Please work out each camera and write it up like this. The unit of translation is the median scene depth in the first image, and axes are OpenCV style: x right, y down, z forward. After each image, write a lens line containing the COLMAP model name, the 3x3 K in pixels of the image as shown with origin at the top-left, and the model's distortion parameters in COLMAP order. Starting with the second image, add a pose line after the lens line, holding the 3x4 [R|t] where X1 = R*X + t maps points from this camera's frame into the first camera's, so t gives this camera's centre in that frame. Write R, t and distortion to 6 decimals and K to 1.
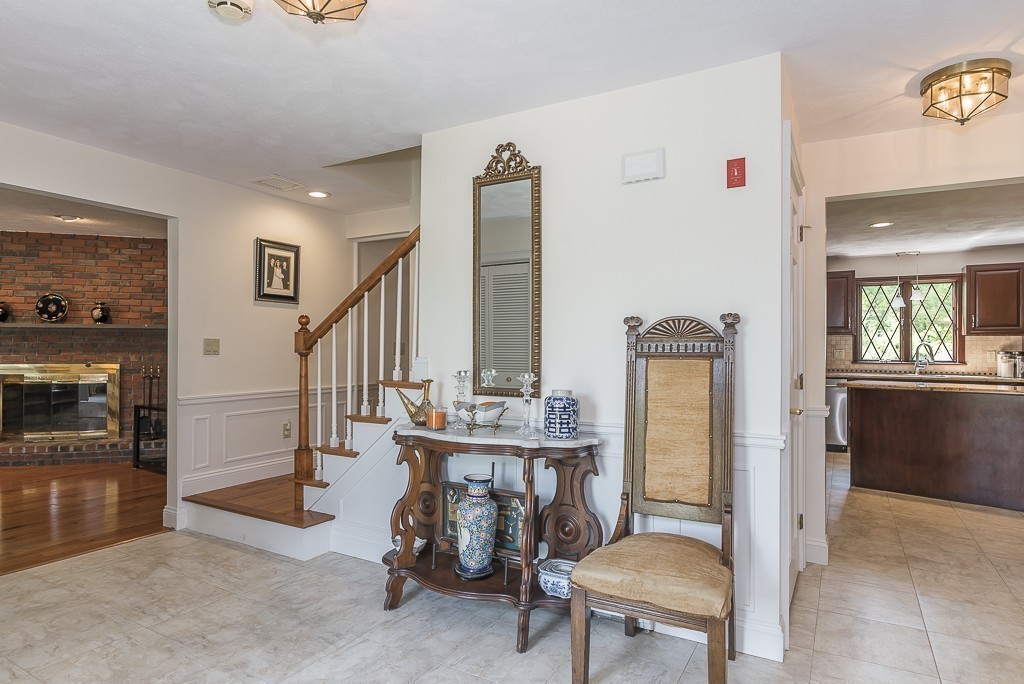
lens RADIAL K [[587.1, 0, 512.0], [0, 587.1, 342.0], [0, 0, 1]] dist [-0.002595, 0.000090]
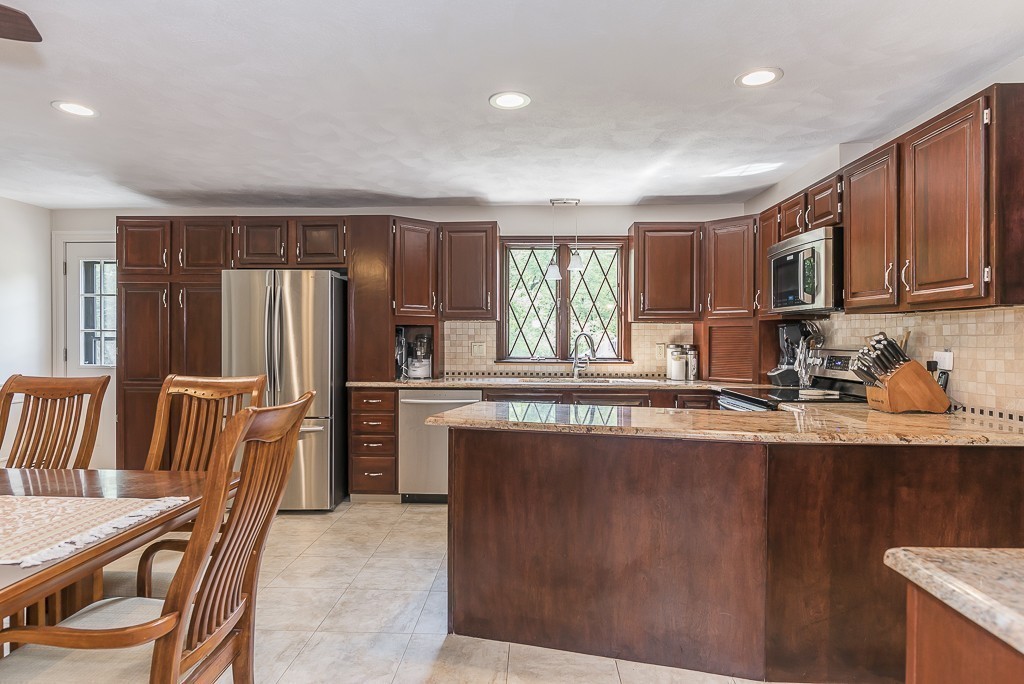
lens RADIAL K [[587.1, 0, 512.0], [0, 587.1, 342.0], [0, 0, 1]] dist [-0.002595, 0.000090]
pose [[0.888270, -0.006371, 0.459277, 0.303125], [-0.002244, 0.999832, 0.018209, 0.000047], [-0.459316, -0.017205, 0.888107, 0.415453]]
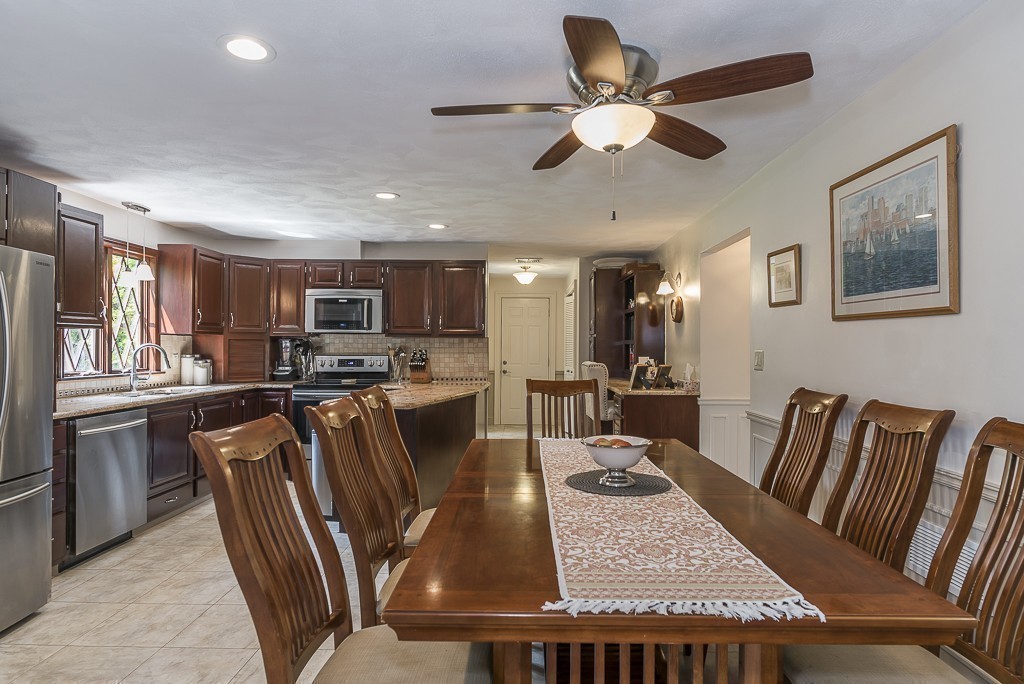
lens RADIAL K [[587.1, 0, 512.0], [0, 587.1, 342.0], [0, 0, 1]] dist [-0.002595, 0.000090]
pose [[-0.483253, -0.002112, 0.875478, -0.104137], [-0.015088, 0.999869, -0.005916, -0.003583], [-0.875350, -0.016068, -0.483222, 0.942398]]
